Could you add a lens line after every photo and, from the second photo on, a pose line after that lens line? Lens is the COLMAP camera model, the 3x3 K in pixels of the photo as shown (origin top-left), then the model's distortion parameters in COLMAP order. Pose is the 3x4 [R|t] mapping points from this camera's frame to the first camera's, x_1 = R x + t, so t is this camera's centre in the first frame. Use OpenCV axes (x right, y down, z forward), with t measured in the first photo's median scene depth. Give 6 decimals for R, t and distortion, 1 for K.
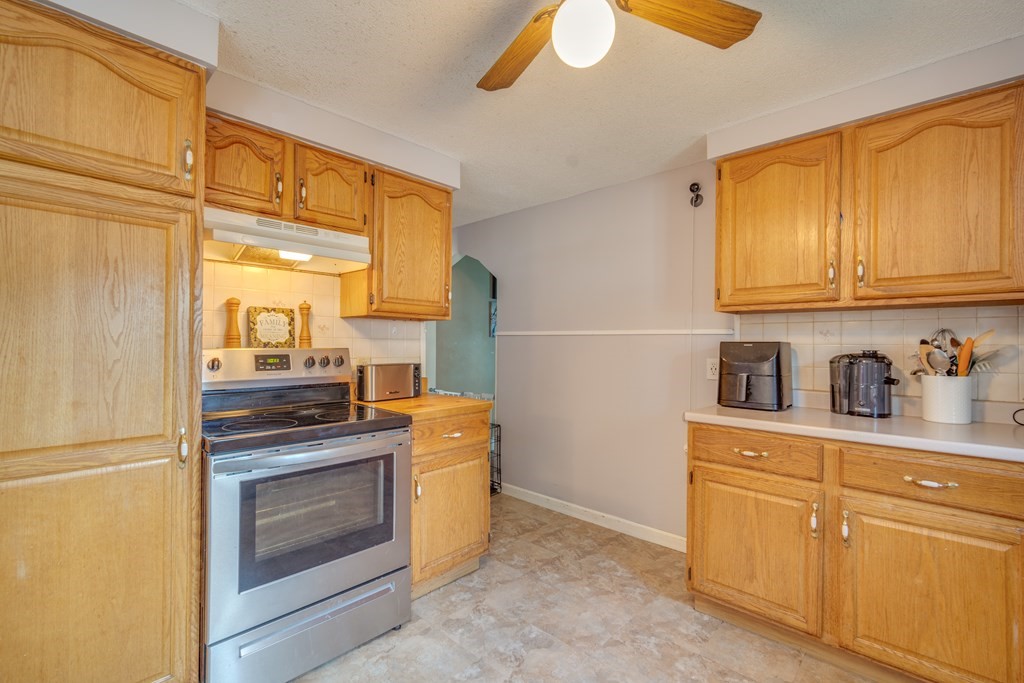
lens RADIAL K [[453.2, 0, 511.1], [0, 453.2, 339.5], [0, 0, 1]] dist [0.000080, 0.000890]
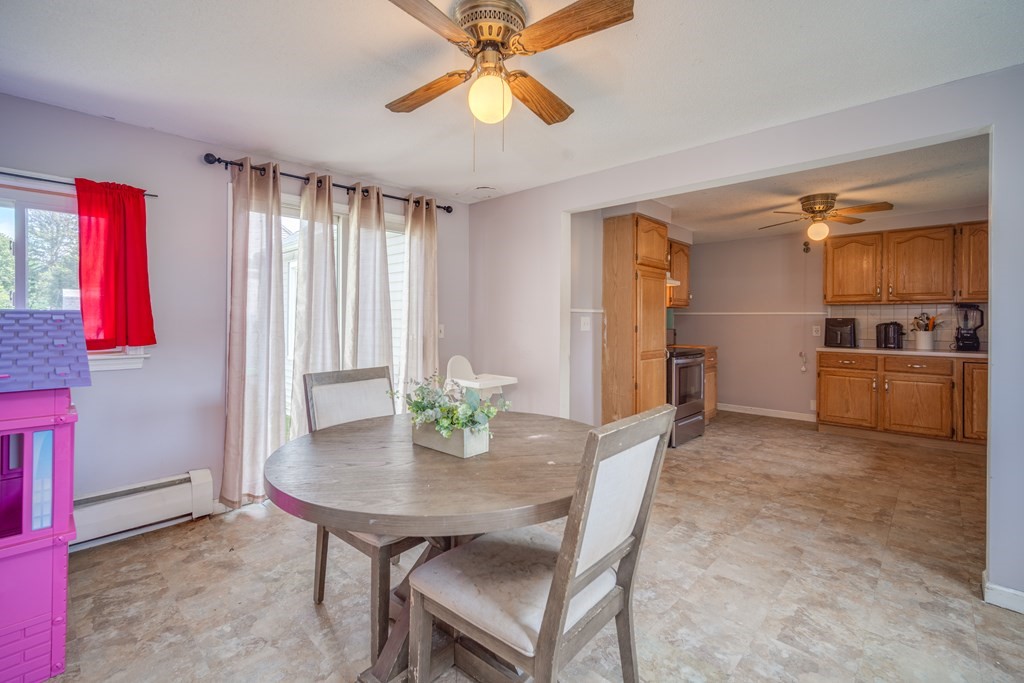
lens RADIAL K [[454.2, 0, 507.3], [0, 454.2, 316.9], [0, 0, 1]] dist [-0.000089, 0.001092]
pose [[0.999987, -0.003044, -0.004044, -1.295803], [0.003063, 0.999985, 0.004649, -0.018885], [0.004029, -0.004661, 0.999981, -1.473783]]
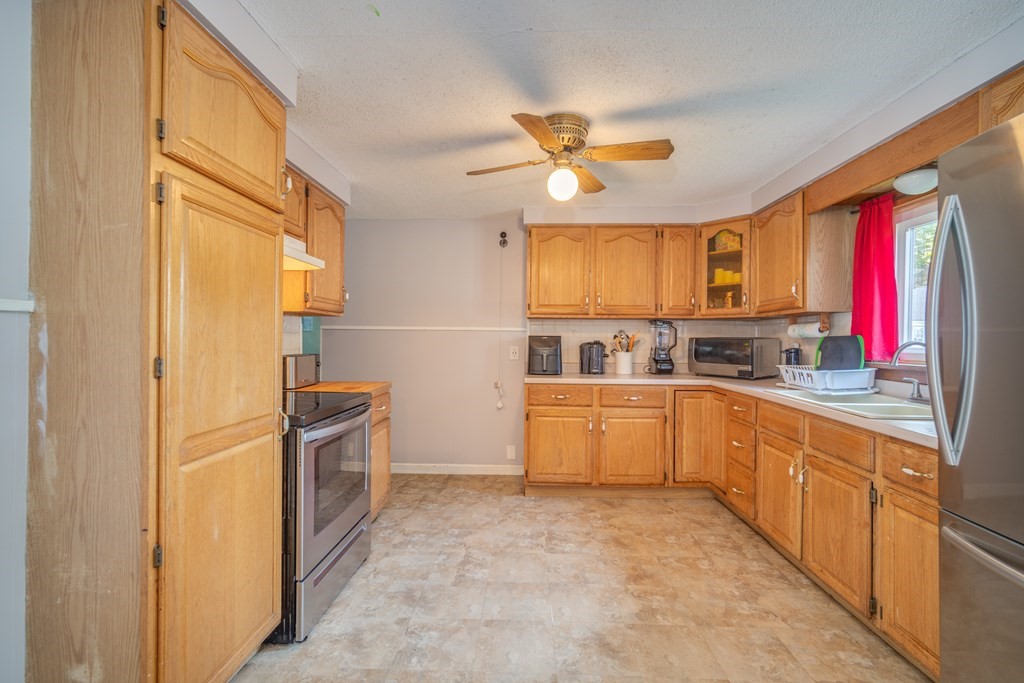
lens RADIAL K [[448.7, 0, 513.2], [0, 448.7, 337.9], [0, 0, 1]] dist [0.000462, 0.000477]
pose [[0.750595, -0.000849, 0.660762, -0.771110], [-0.007587, 0.999922, 0.009903, -0.003456], [-0.660718, -0.012446, 0.750531, -0.218275]]
